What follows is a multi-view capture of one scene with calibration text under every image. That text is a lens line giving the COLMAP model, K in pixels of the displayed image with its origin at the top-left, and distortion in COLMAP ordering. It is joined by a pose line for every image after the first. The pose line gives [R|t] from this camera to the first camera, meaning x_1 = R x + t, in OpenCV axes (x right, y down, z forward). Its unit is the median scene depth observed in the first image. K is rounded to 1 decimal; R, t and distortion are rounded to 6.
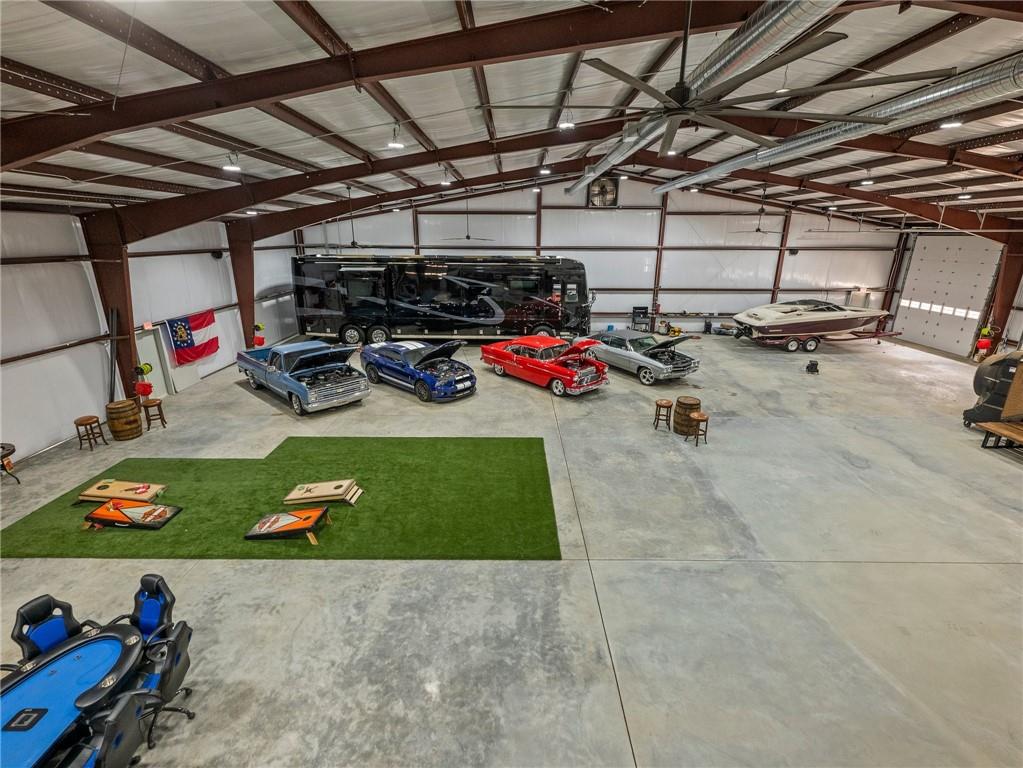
lens RADIAL K [[467.2, 0, 514.1], [0, 467.2, 384.6], [0, 0, 1]] dist [0.003153, 0.000126]
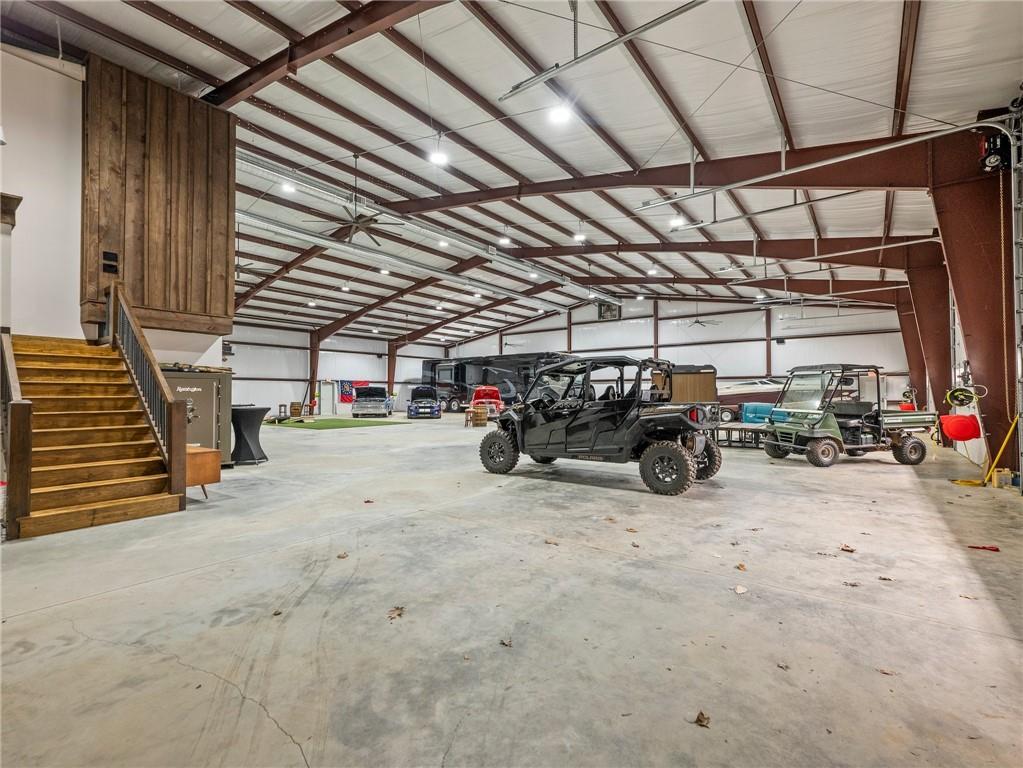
lens RADIAL K [[467.2, 0, 509.3], [0, 467.2, 385.3], [0, 0, 1]] dist [0.003153, 0.000126]
pose [[0.789146, -0.014265, -0.614040, 0.773586], [-0.183210, 0.948752, -0.257497, 0.191762], [0.586245, 0.315701, 0.746090, -0.101577]]
